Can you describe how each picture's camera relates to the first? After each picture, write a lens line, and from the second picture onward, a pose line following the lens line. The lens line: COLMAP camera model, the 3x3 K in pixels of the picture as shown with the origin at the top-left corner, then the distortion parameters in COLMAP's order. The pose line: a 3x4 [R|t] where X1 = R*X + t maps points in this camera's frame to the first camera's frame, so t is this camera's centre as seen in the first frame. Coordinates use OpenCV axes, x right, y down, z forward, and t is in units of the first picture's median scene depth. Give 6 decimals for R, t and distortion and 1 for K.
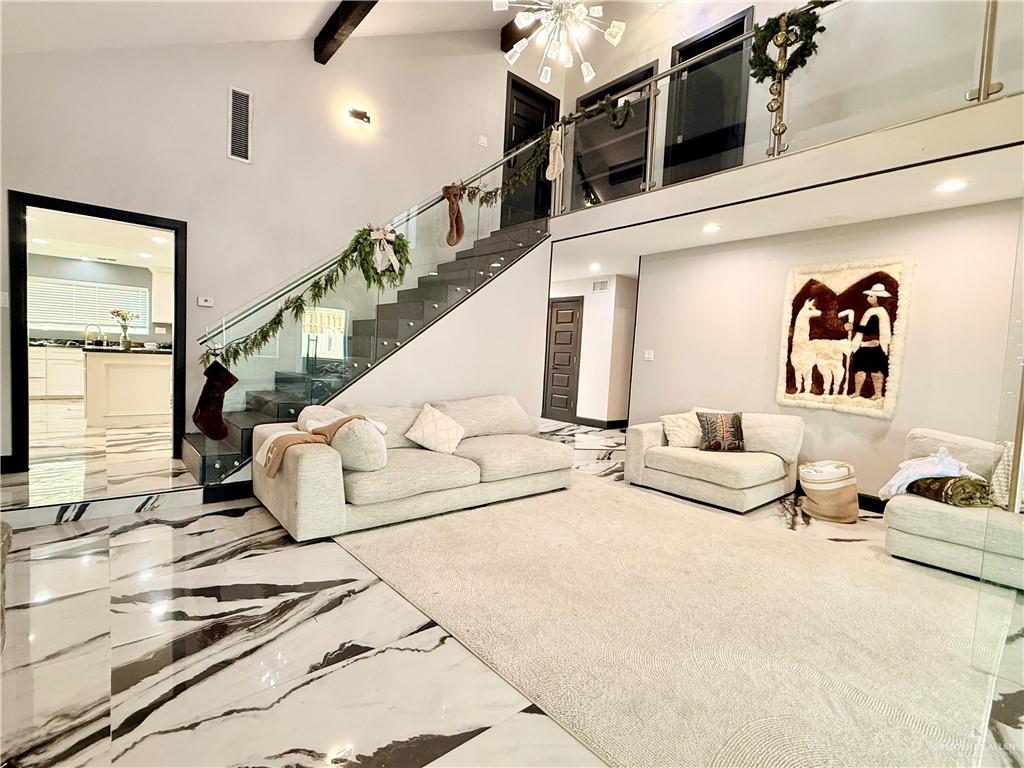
lens RADIAL K [[495.2, 0, 508.7], [0, 495.2, 386.5], [0, 0, 1]] dist [0.002172, 0.002414]
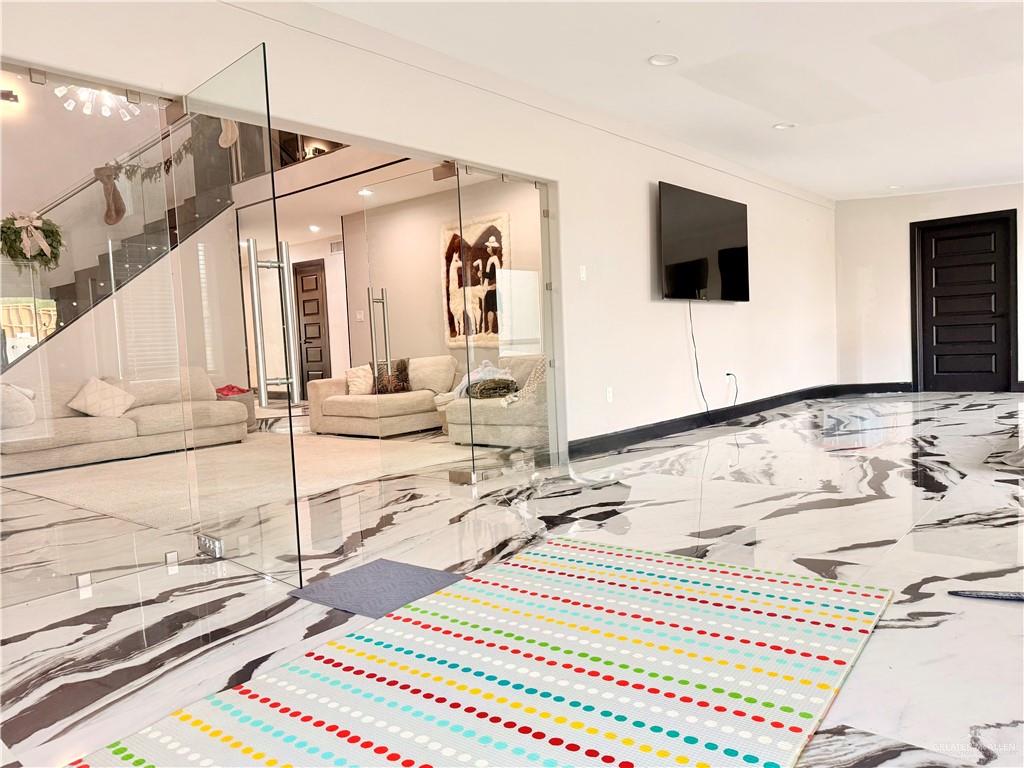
lens RADIAL K [[729.9, 0, 510.9], [0, 729.9, 390.9], [0, 0, 1]] dist [0.056540, -0.060812]
pose [[0.981242, -0.107198, 0.160227, 0.452733], [0.105473, 0.994236, 0.019254, 0.127083], [-0.161367, -0.001993, 0.986892, -0.706082]]
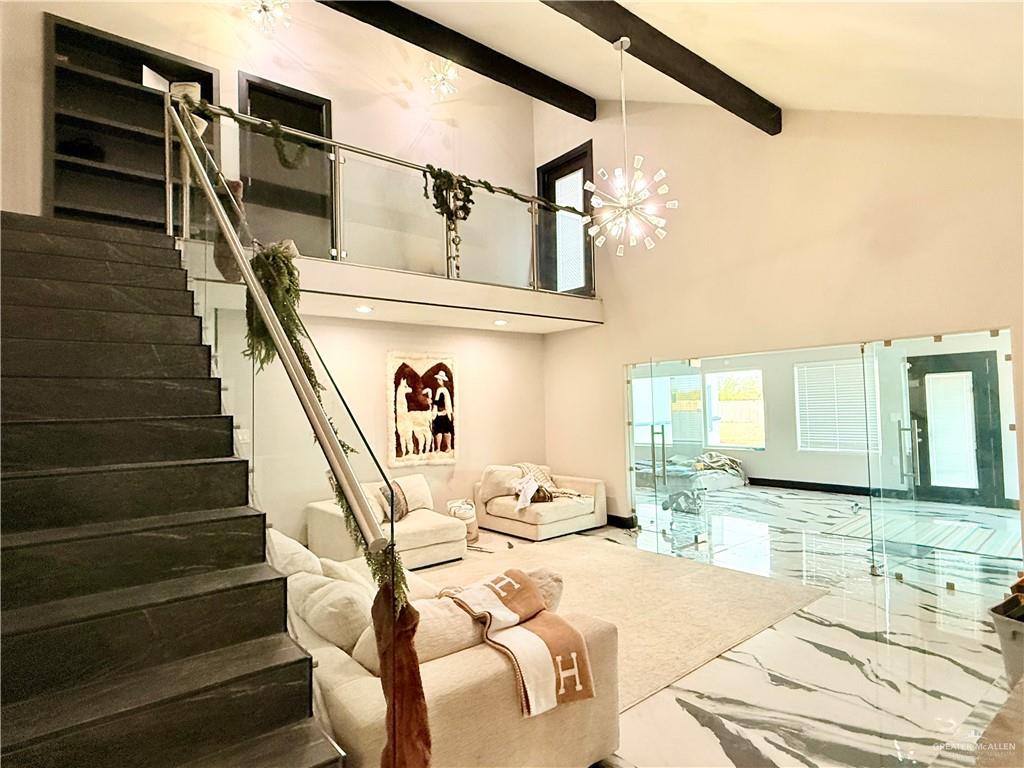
lens RADIAL K [[571.0, 0, 514.5], [0, 571.0, 383.5], [0, 0, 1]] dist [-0.012209, 0.001137]
pose [[-0.009863, -0.008479, 0.999915, -0.866697], [0.086366, 0.996220, 0.009300, -0.162314], [-0.996215, 0.086450, -0.009093, 0.779703]]
